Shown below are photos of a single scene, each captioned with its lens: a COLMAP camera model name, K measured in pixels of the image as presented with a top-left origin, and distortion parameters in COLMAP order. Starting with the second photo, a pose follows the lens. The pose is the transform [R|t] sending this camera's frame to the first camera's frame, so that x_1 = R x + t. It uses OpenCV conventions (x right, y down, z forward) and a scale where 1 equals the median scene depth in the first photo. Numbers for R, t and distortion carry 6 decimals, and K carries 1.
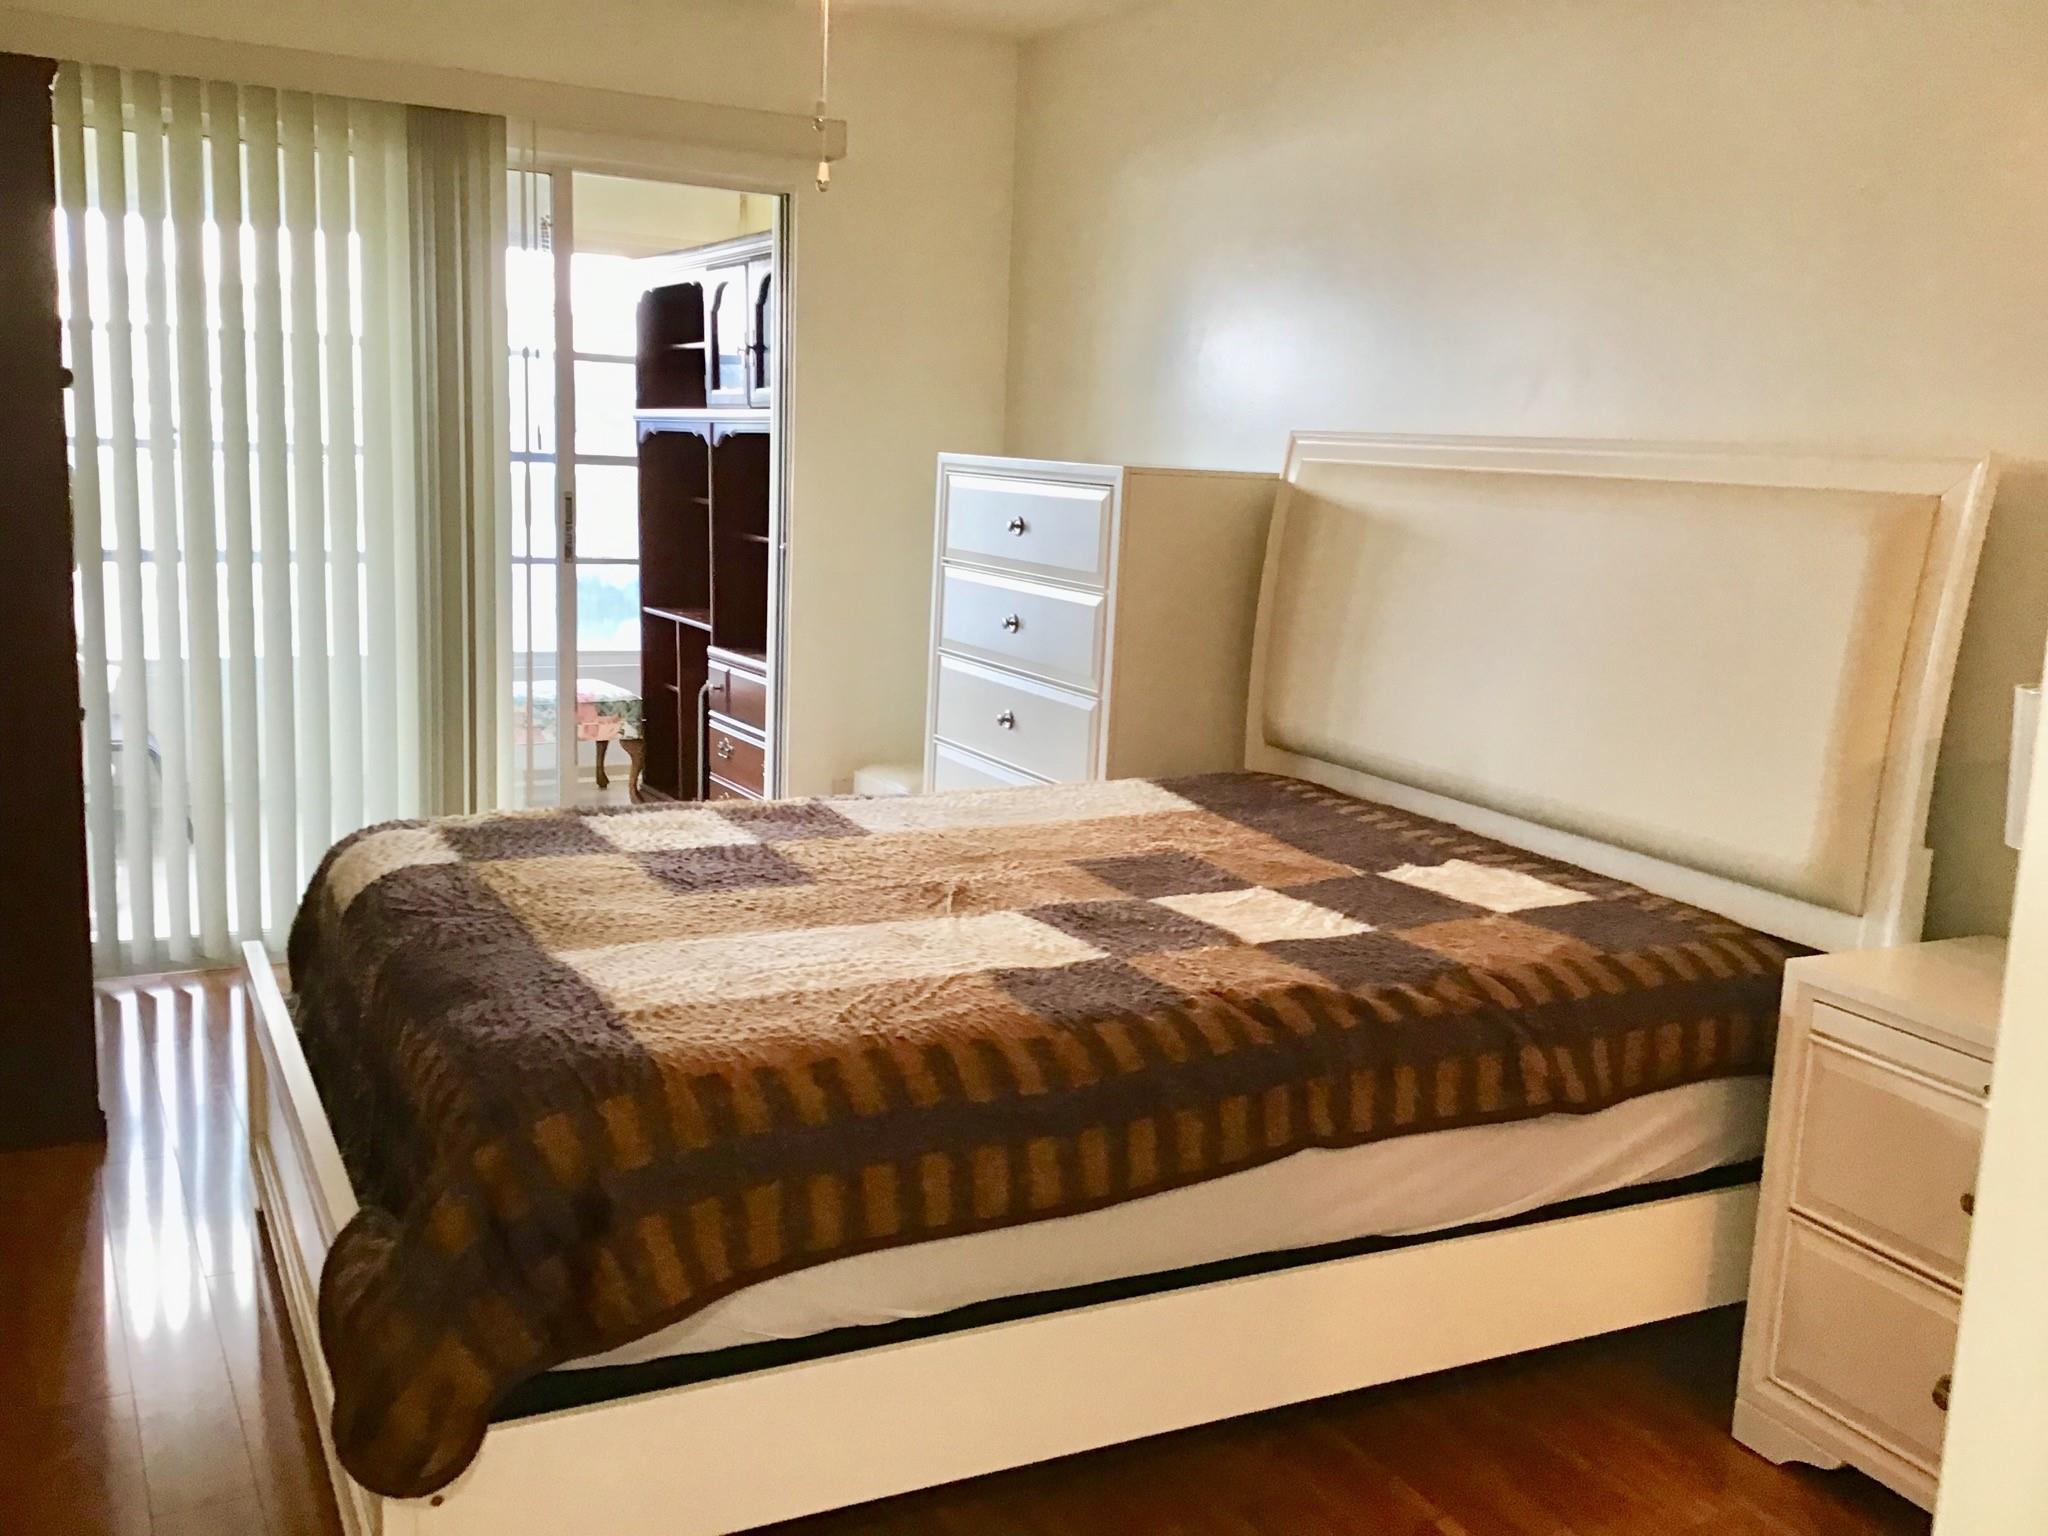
lens RADIAL K [[1832.6, 0, 1006.1], [0, 1832.6, 764.3], [0, 0, 1]] dist [0.083452, -0.134100]
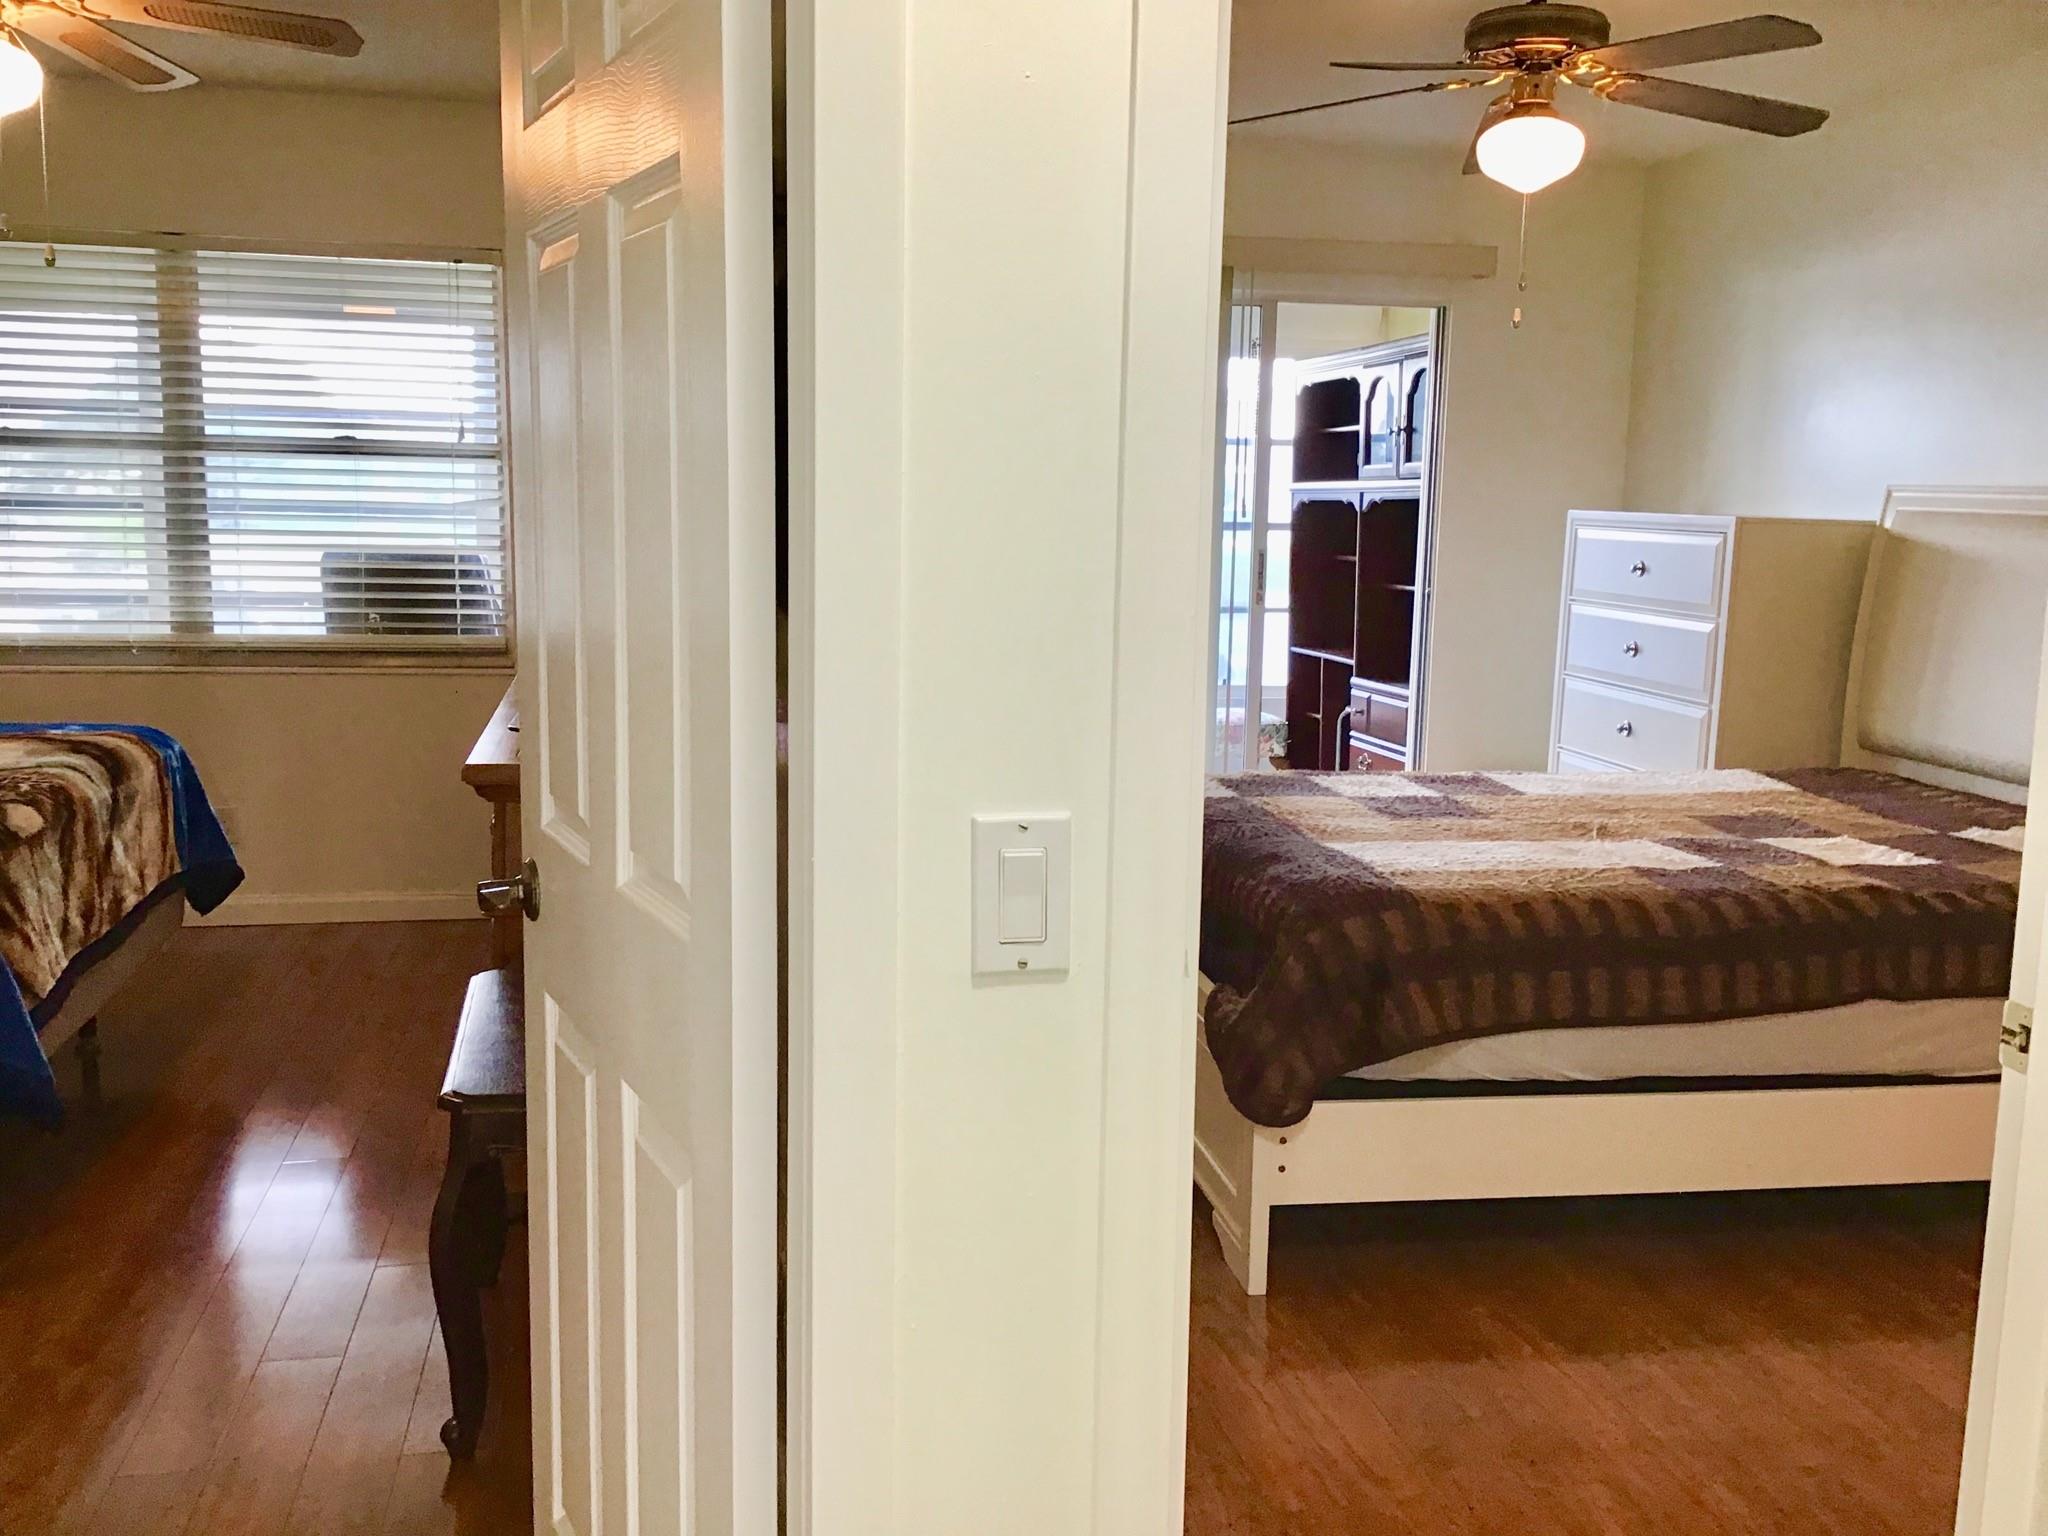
lens RADIAL K [[1832.6, 0, 1003.4], [0, 1832.6, 762.1], [0, 0, 1]] dist [0.083452, -0.134100]
pose [[0.953750, 0.022025, -0.299791, -0.037461], [-0.033413, 0.998899, -0.032914, 0.077096], [0.298737, 0.041409, 0.953437, -0.422856]]
